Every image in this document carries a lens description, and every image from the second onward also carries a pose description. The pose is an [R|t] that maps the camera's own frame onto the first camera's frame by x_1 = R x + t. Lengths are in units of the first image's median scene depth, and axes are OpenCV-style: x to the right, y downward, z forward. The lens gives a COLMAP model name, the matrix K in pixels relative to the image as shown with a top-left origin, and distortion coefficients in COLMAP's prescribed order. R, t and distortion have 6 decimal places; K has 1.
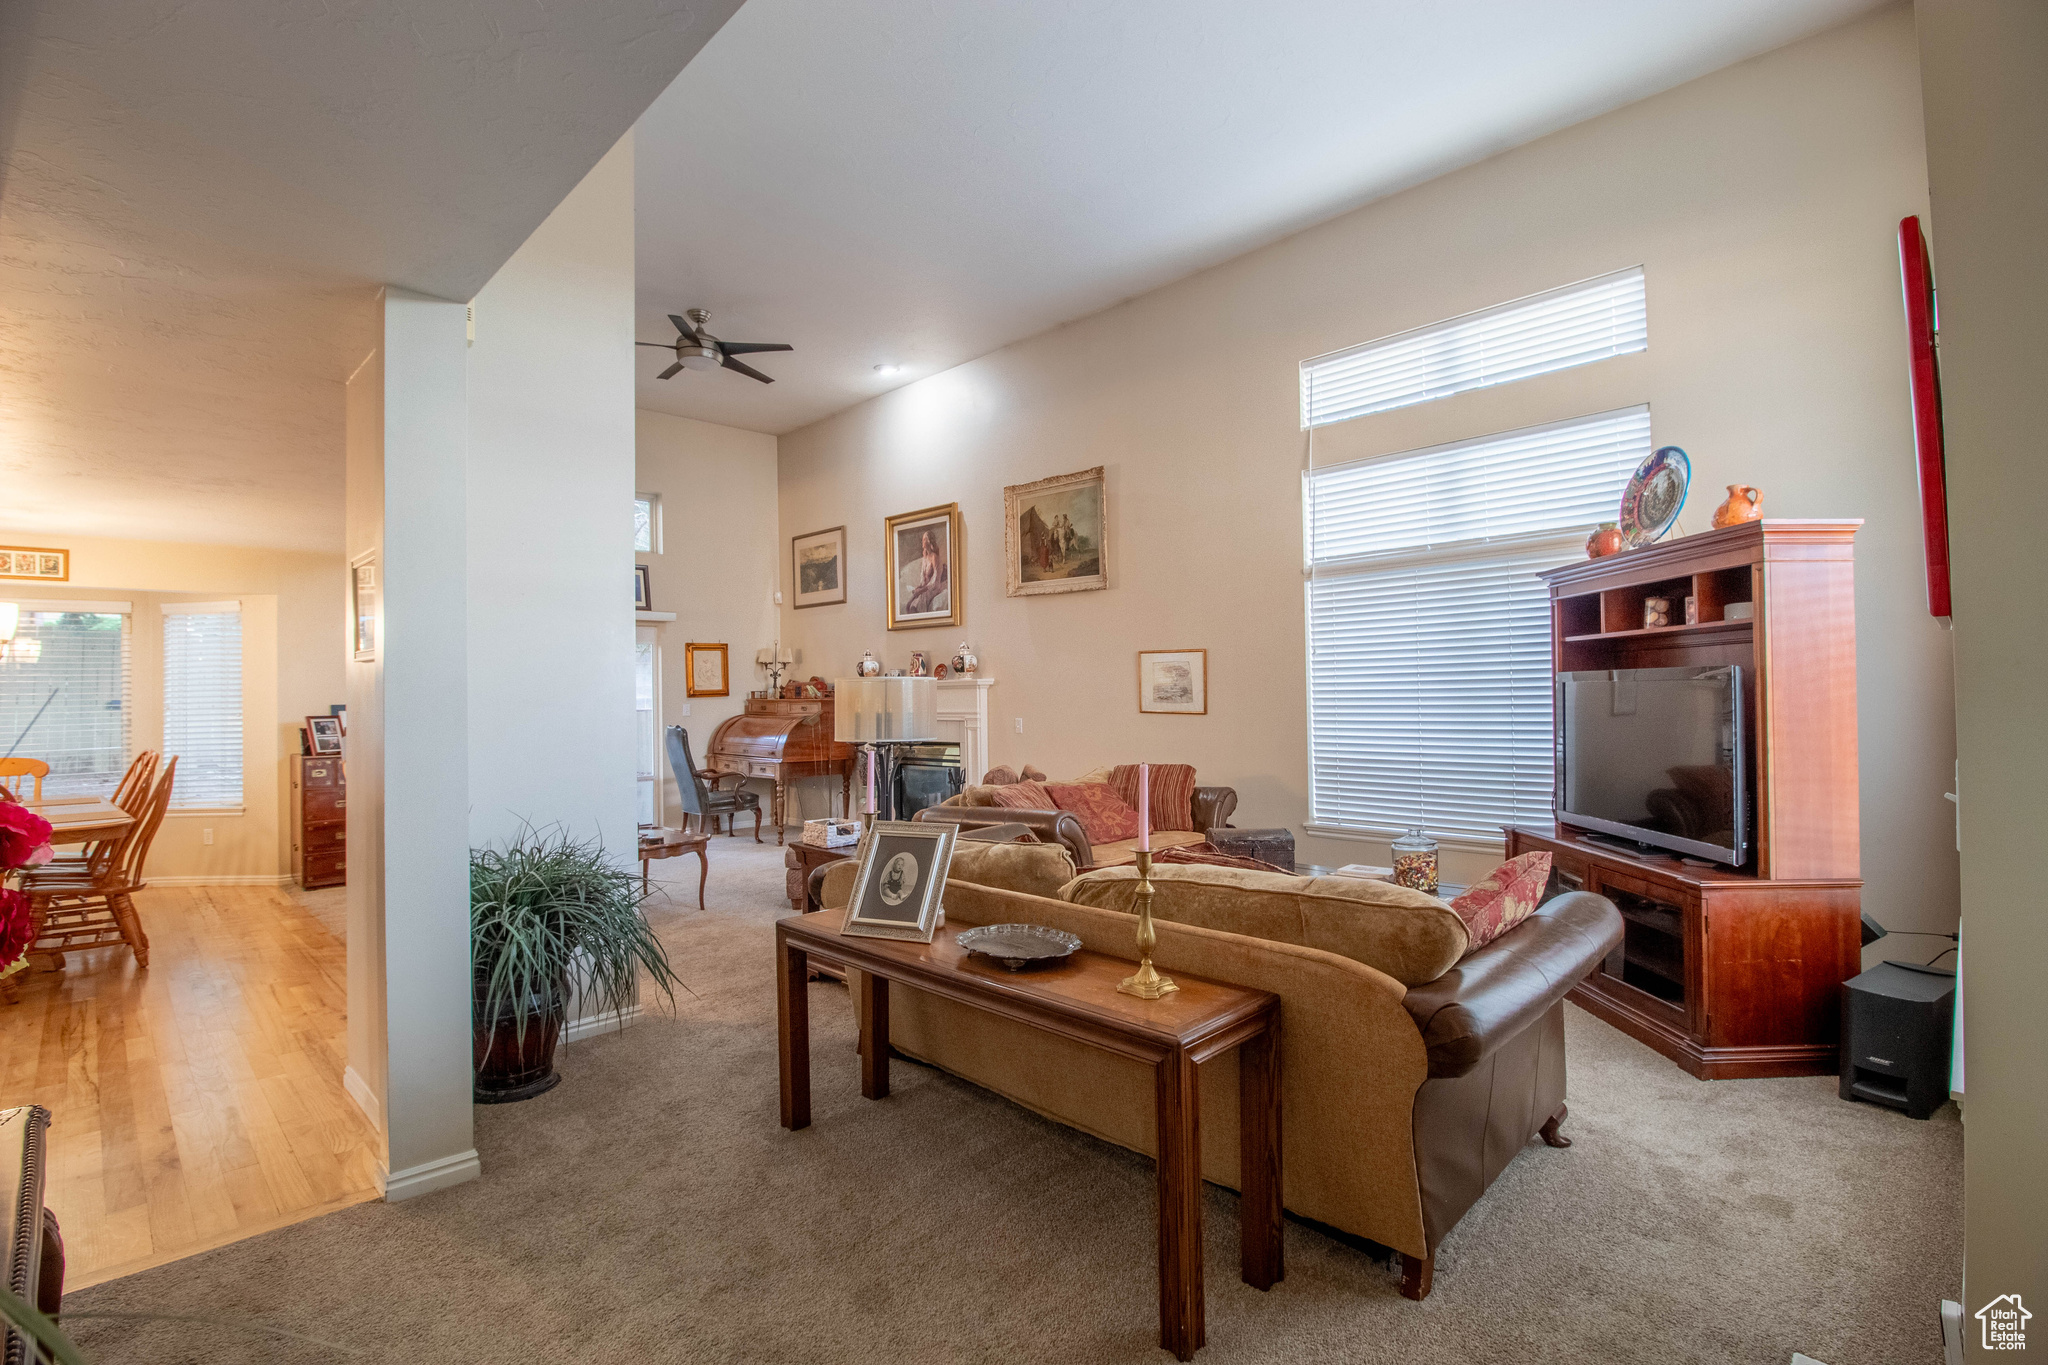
lens RADIAL K [[945.7, 0, 1047.5], [0, 945.7, 672.2], [0, 0, 1]] dist [-0.000119, -0.011802]
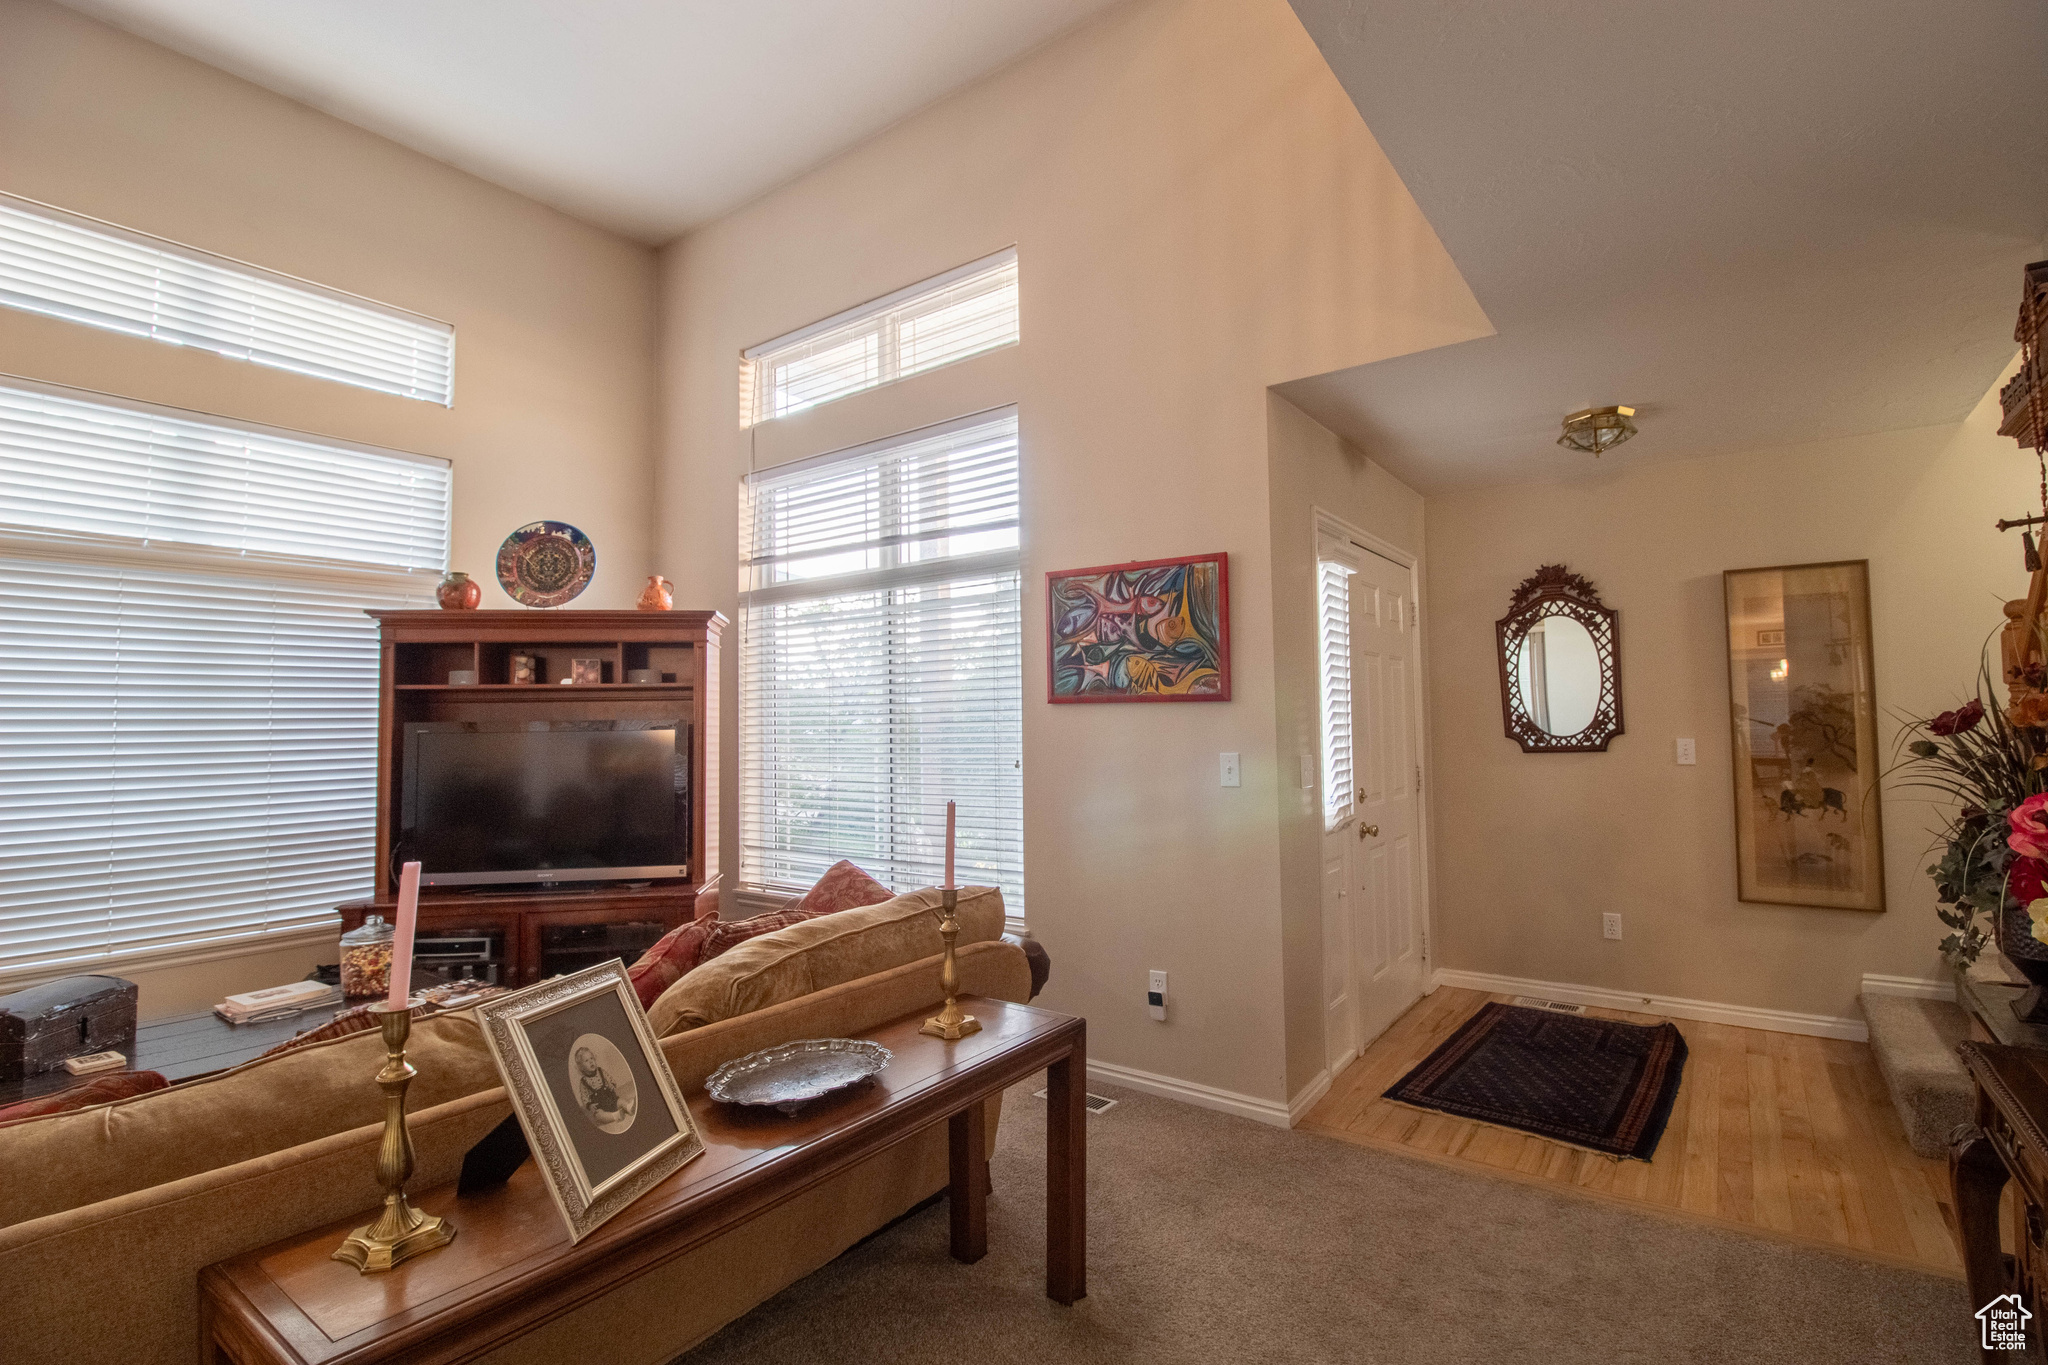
lens RADIAL K [[945.7, 0, 1047.5], [0, 945.7, 672.2], [0, 0, 1]] dist [-0.000119, -0.011802]
pose [[-0.144266, 0.074360, 0.986741, -0.443820], [-0.000989, 0.997161, -0.075290, 0.018653], [-0.989538, -0.011838, -0.143783, 0.510856]]
